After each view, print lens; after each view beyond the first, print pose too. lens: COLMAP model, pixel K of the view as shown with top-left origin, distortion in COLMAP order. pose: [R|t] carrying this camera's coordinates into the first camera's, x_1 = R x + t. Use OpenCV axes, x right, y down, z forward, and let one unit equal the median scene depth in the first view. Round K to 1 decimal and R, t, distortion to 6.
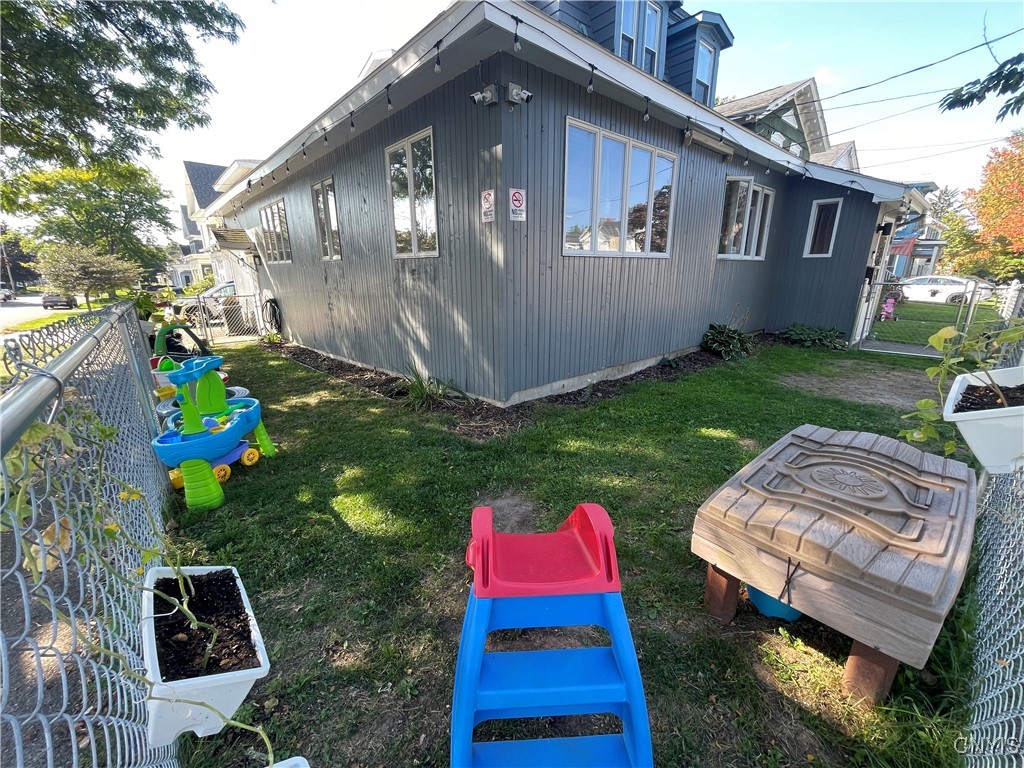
lens RADIAL K [[413.2, 0, 510.9], [0, 413.2, 388.5], [0, 0, 1]] dist [-0.009546, 0.003025]
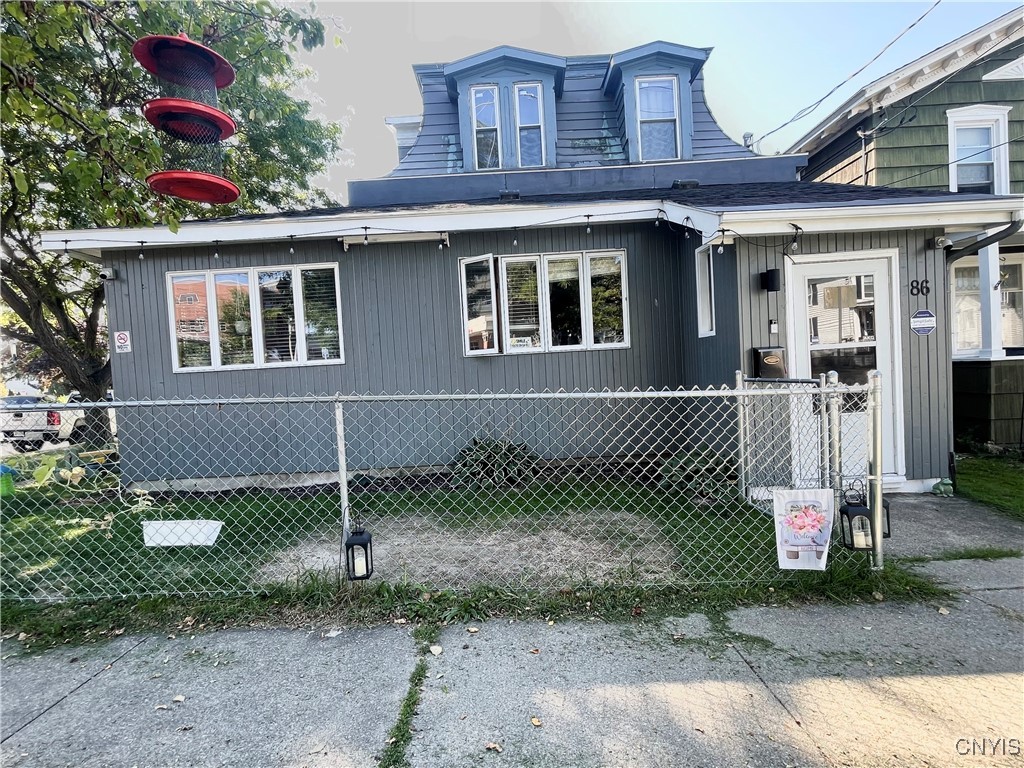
lens RADIAL K [[478.3, 0, 514.0], [0, 478.3, 382.5], [0, 0, 1]] dist [-0.002822, 0.000009]
pose [[0.752957, -0.009840, -0.657997, 2.021033], [-0.133501, 0.976813, -0.167375, -0.216212], [0.644386, 0.213870, 0.734184, 0.688393]]
